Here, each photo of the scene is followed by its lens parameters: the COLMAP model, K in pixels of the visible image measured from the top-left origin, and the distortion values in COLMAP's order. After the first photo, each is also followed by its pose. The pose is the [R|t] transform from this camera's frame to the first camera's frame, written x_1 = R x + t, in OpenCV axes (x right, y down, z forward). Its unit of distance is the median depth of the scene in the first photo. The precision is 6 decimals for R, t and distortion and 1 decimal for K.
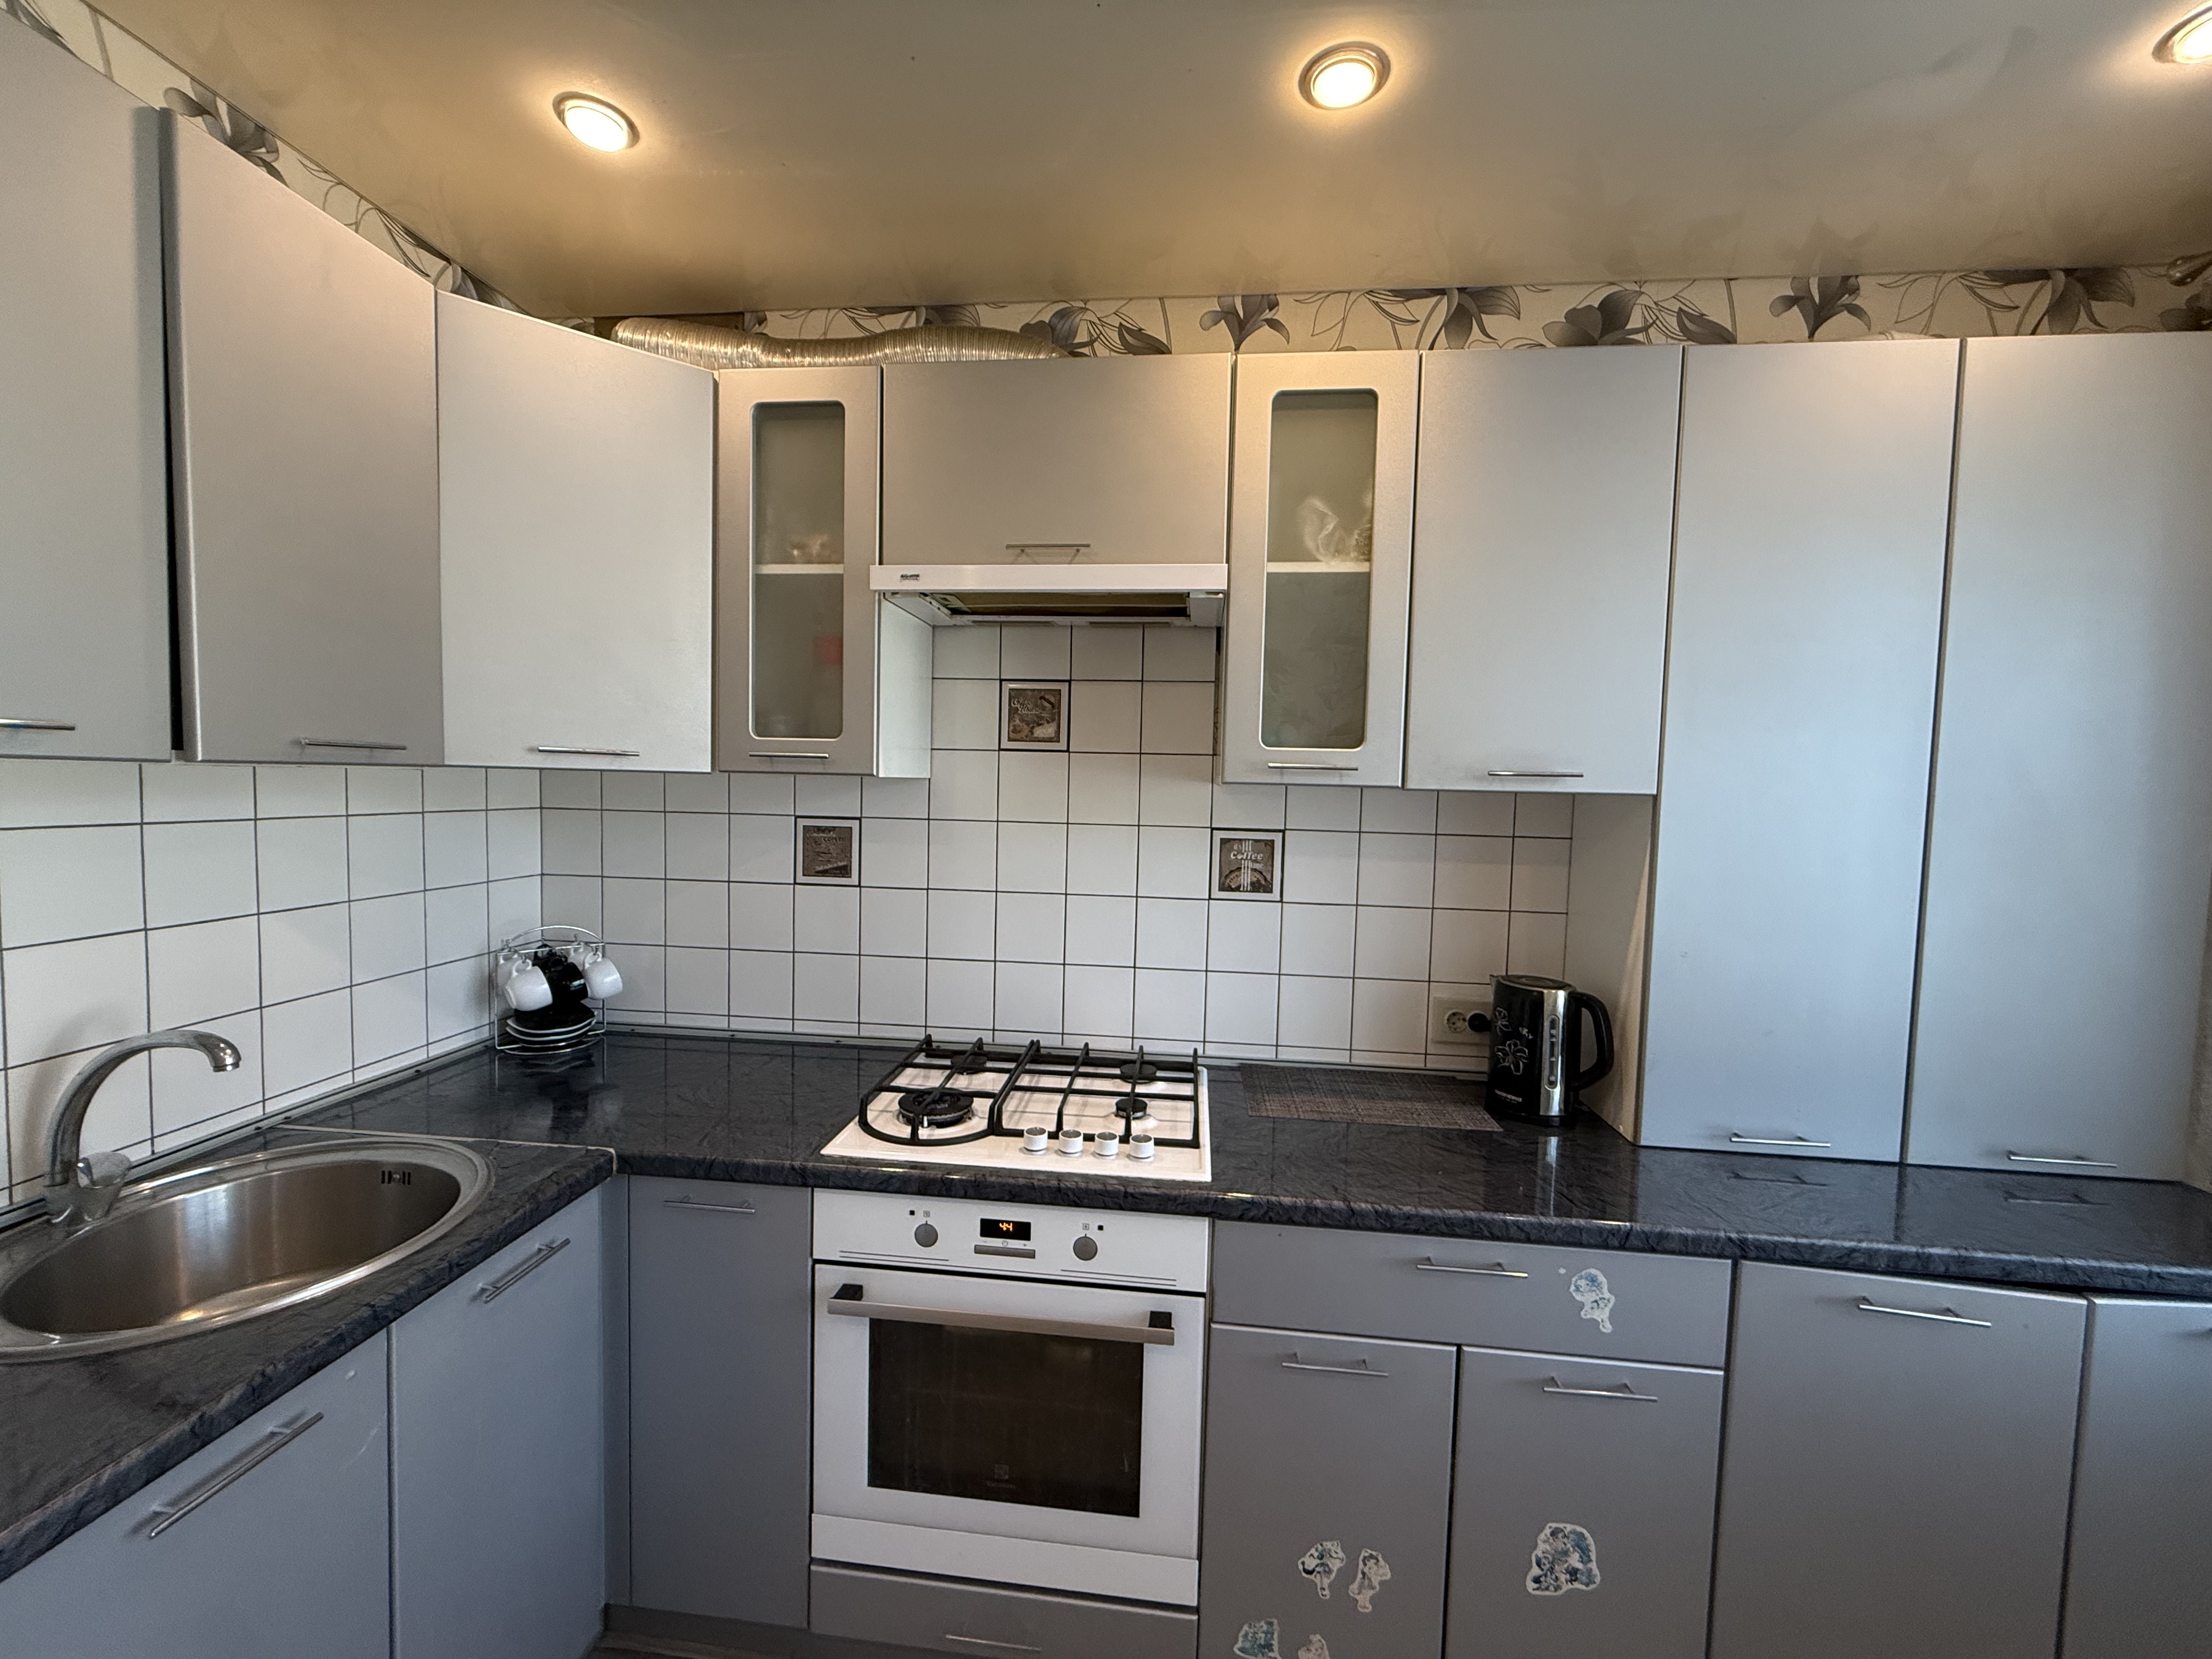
lens RADIAL K [[878.4, 0, 1096.7], [0, 878.4, 827.1], [0, 0, 1]] dist [-0.000629, 0.000073]
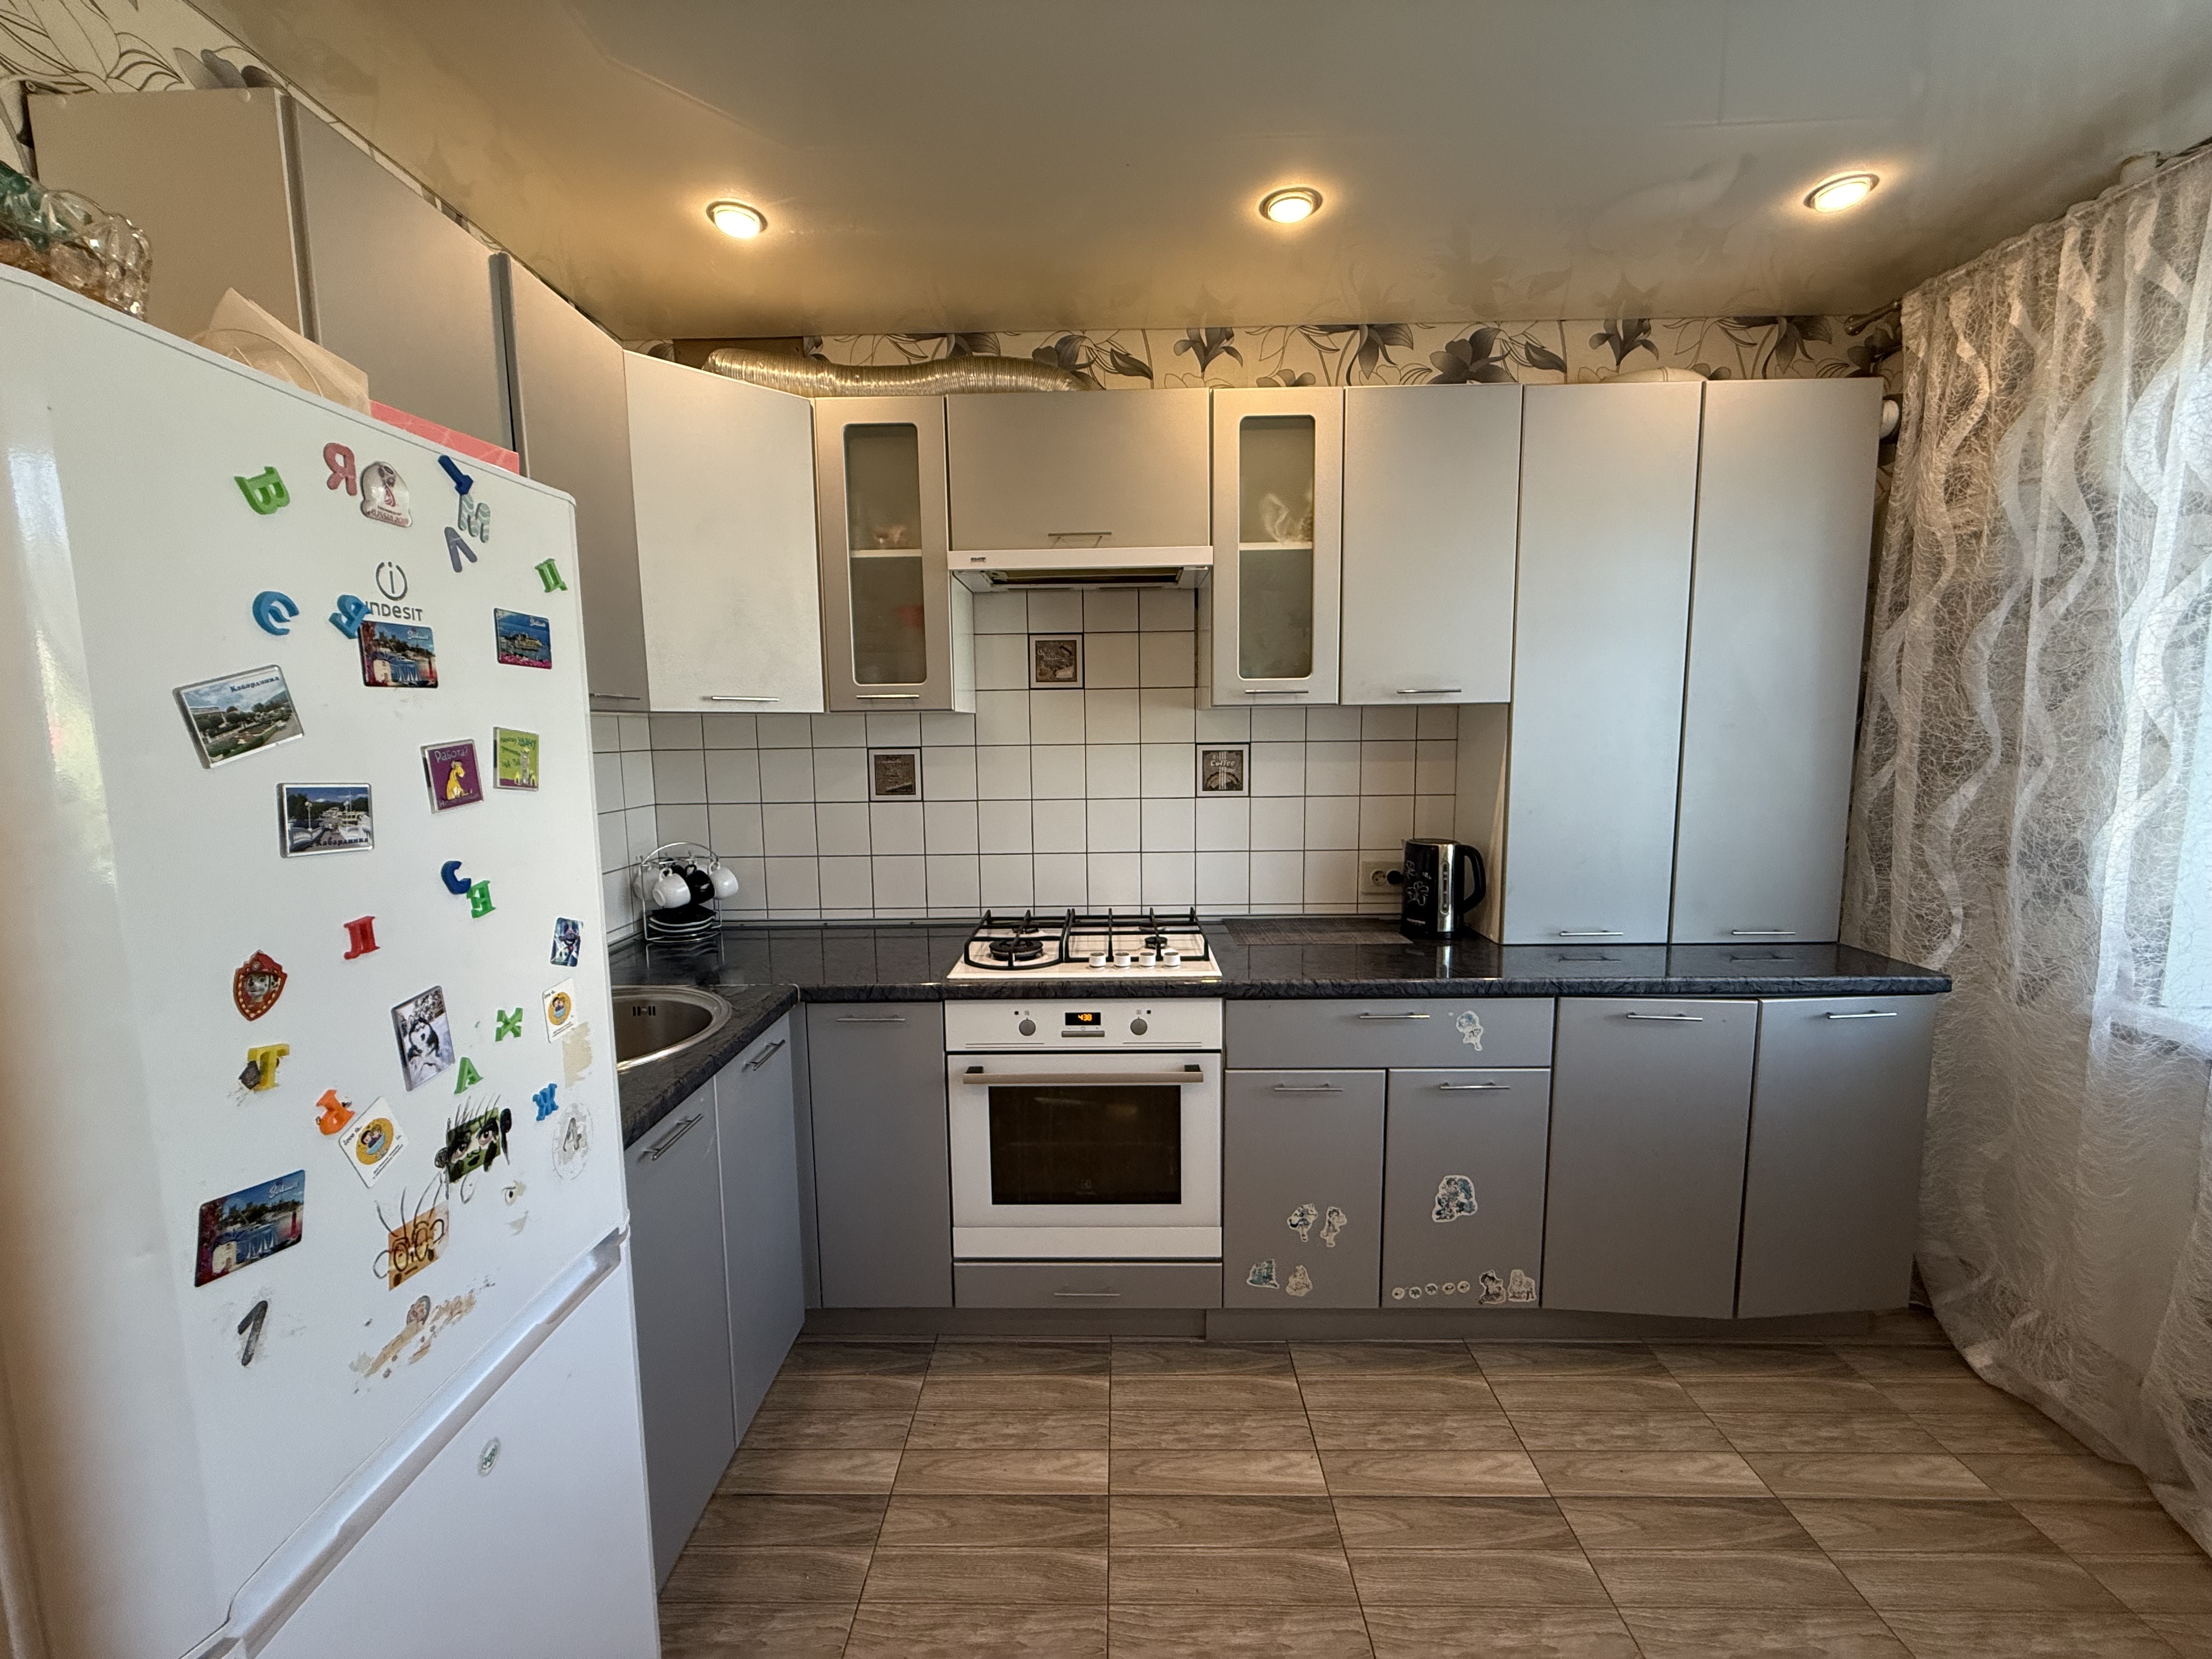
lens RADIAL K [[878.4, 0, 1098.2], [0, 878.4, 827.7], [0, 0, 1]] dist [-0.000629, 0.000073]
pose [[0.994958, -0.047995, 0.088066, -0.165264], [0.042487, 0.997084, 0.063391, 0.045294], [-0.090852, -0.059330, 0.994096, -0.367465]]
